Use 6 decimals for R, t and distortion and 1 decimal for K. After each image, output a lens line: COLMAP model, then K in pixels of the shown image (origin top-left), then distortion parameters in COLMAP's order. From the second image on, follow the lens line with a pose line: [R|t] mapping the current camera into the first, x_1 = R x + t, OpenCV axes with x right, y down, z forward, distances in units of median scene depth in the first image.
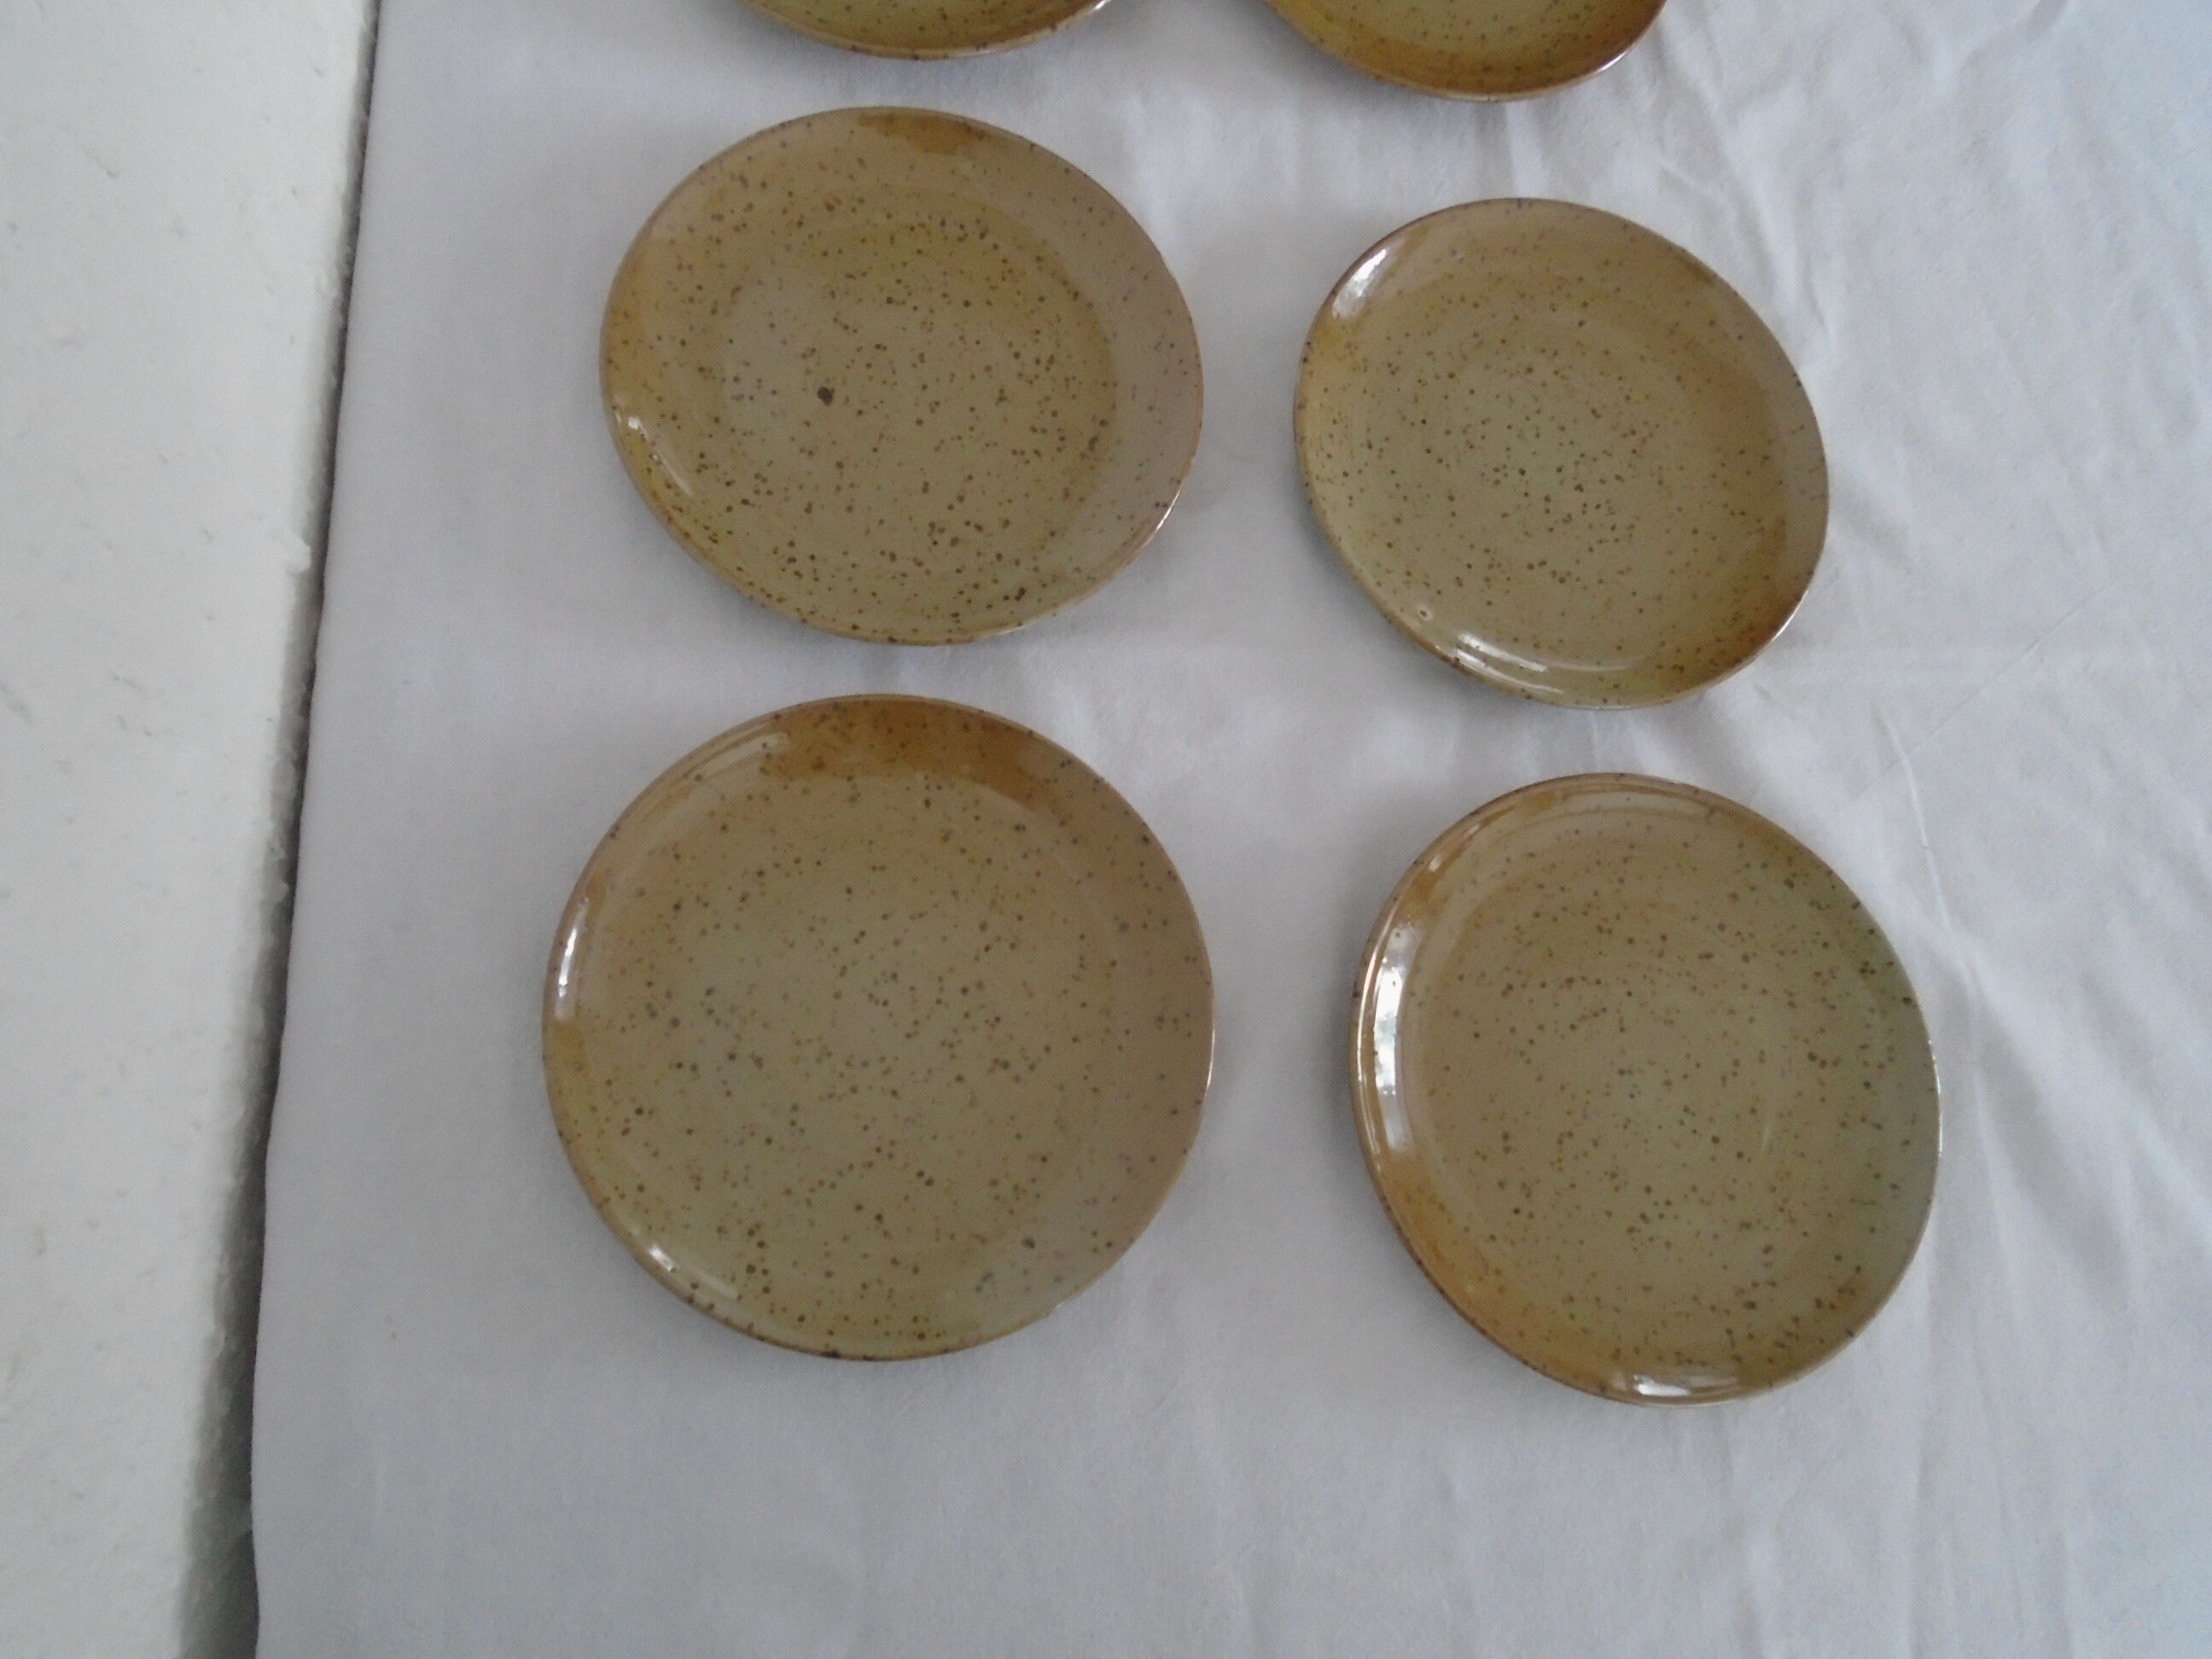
lens RADIAL K [[1549.9, 0, 1019.8], [0, 1549.9, 843.1], [0, 0, 1]] dist [-0.016489, 0.009662]
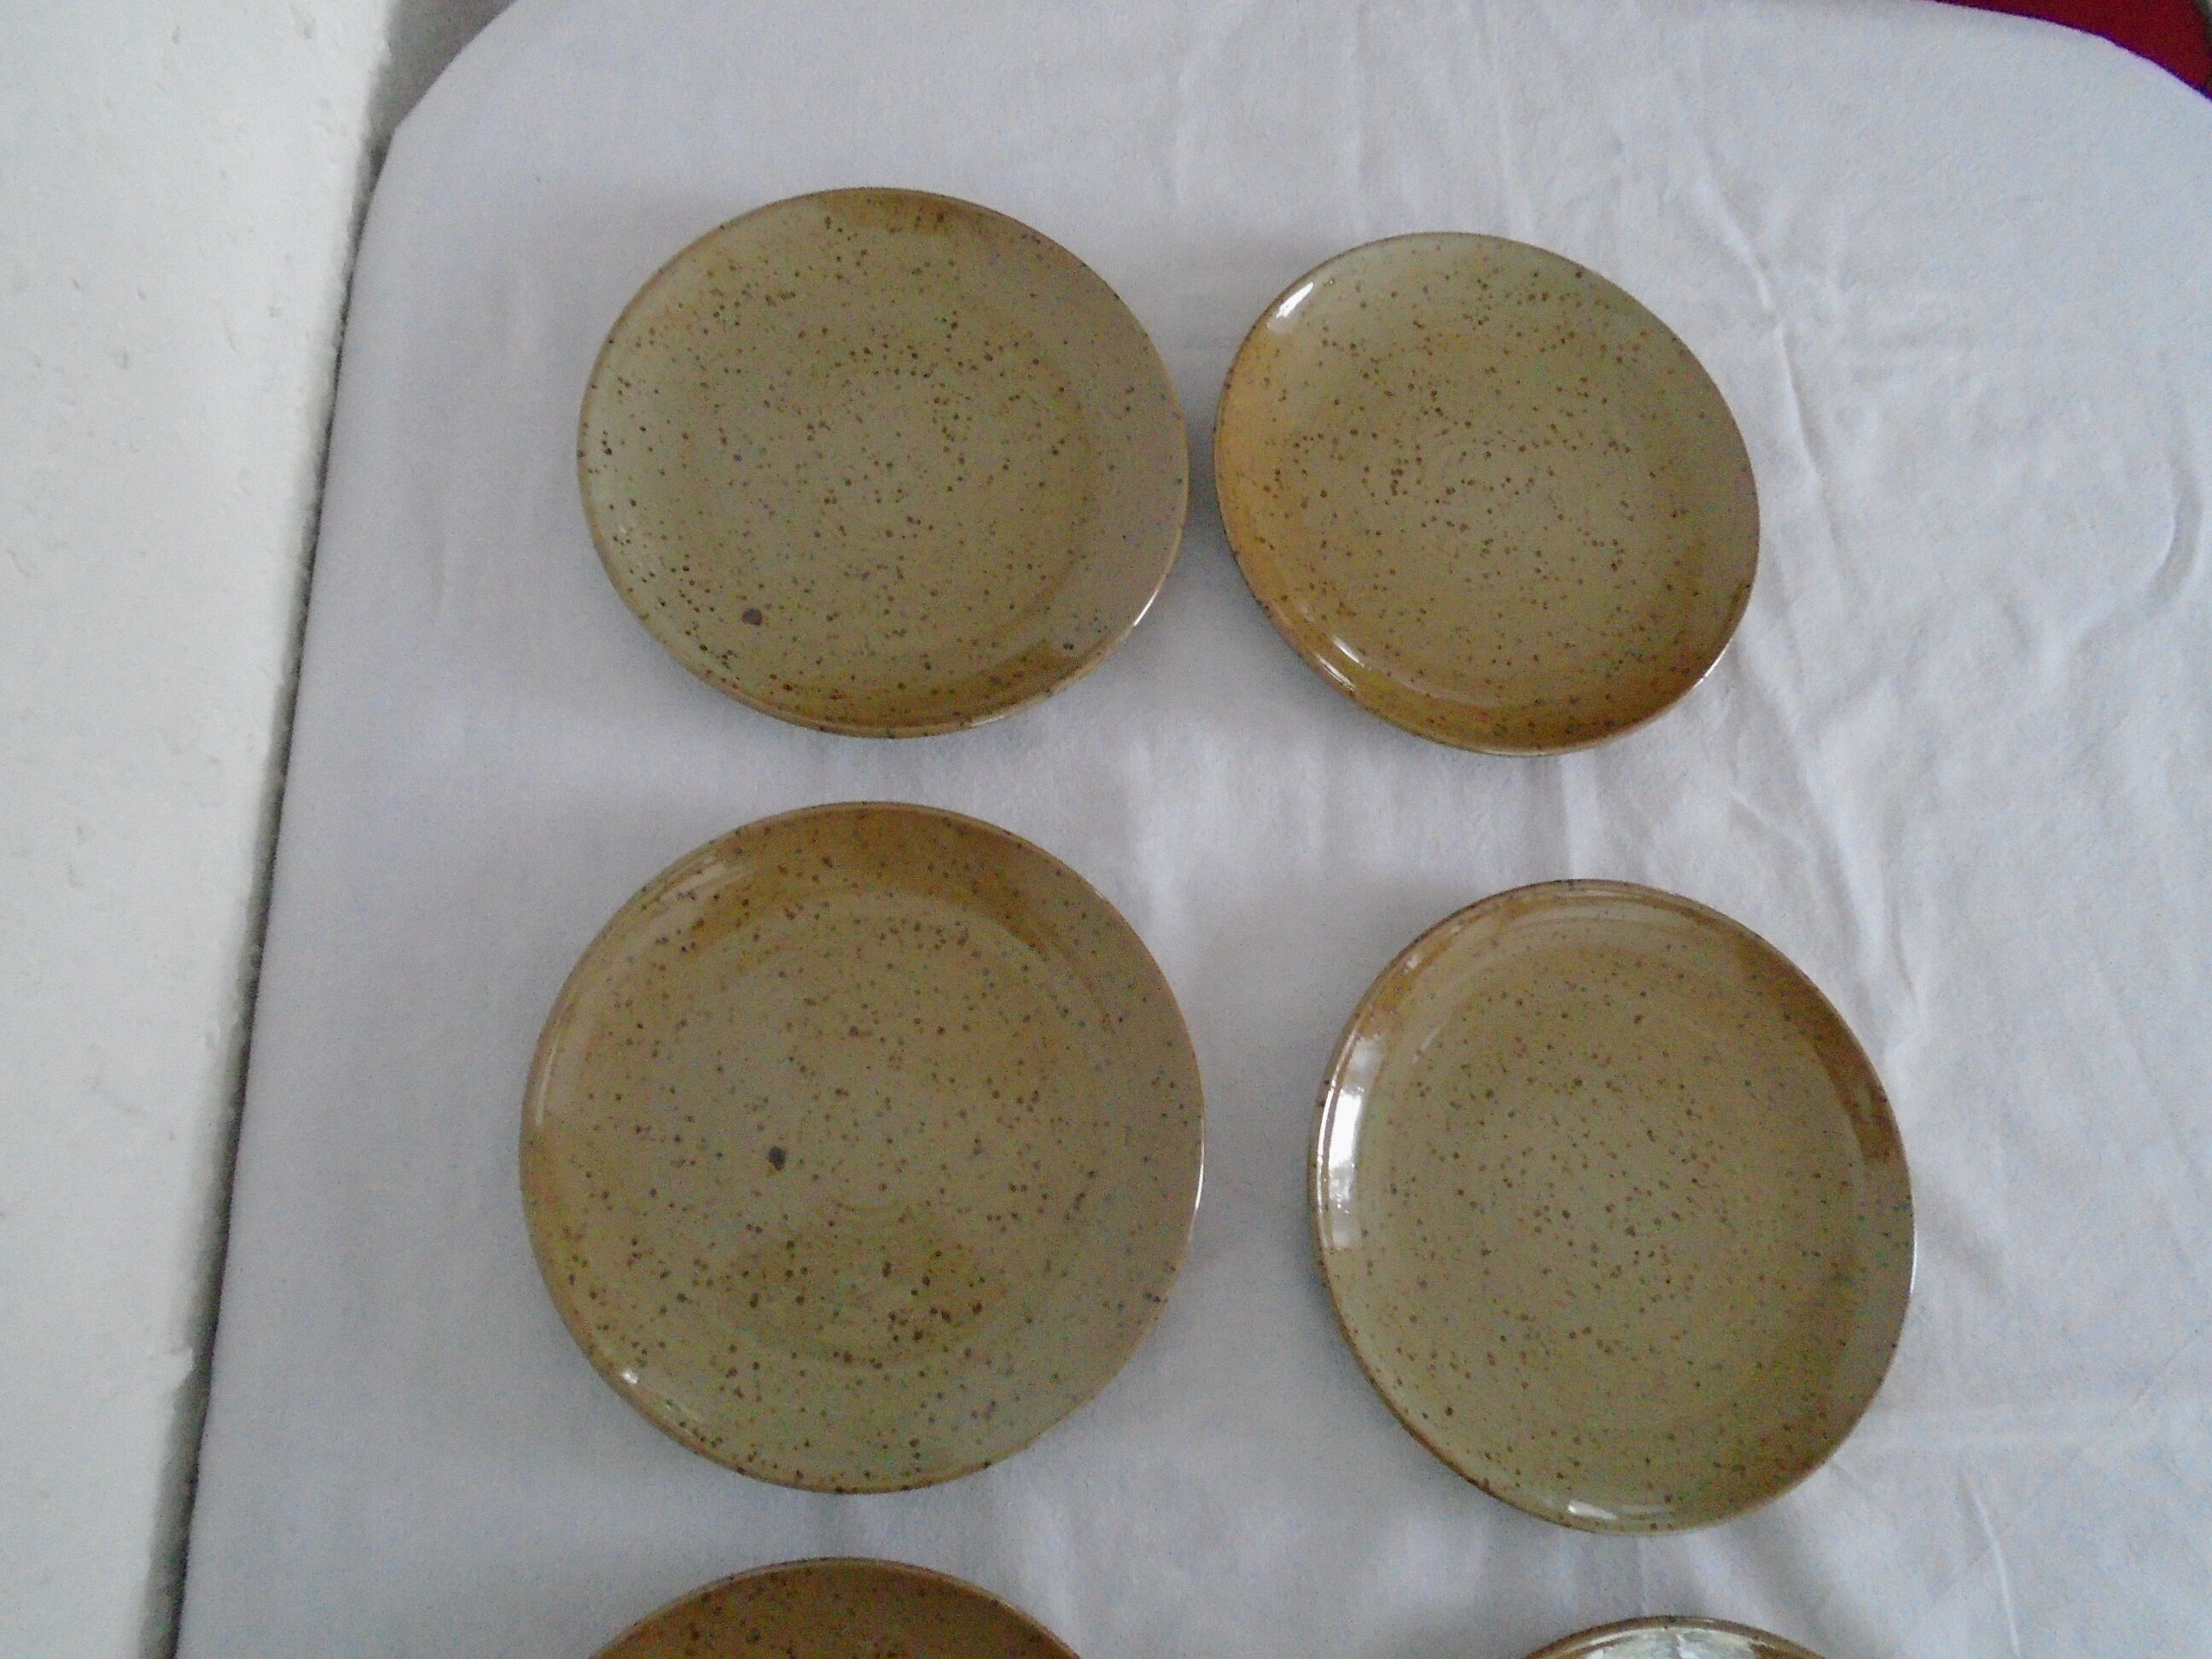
lens RADIAL K [[1549.9, 0, 1011.3], [0, 1549.9, 854.1], [0, 0, 1]] dist [-0.016489, 0.009662]
pose [[0.999482, 0.023889, -0.021553, 0.021946], [-0.023852, 0.999714, 0.001954, -0.441490], [0.021594, -0.001439, 0.999766, 0.110321]]
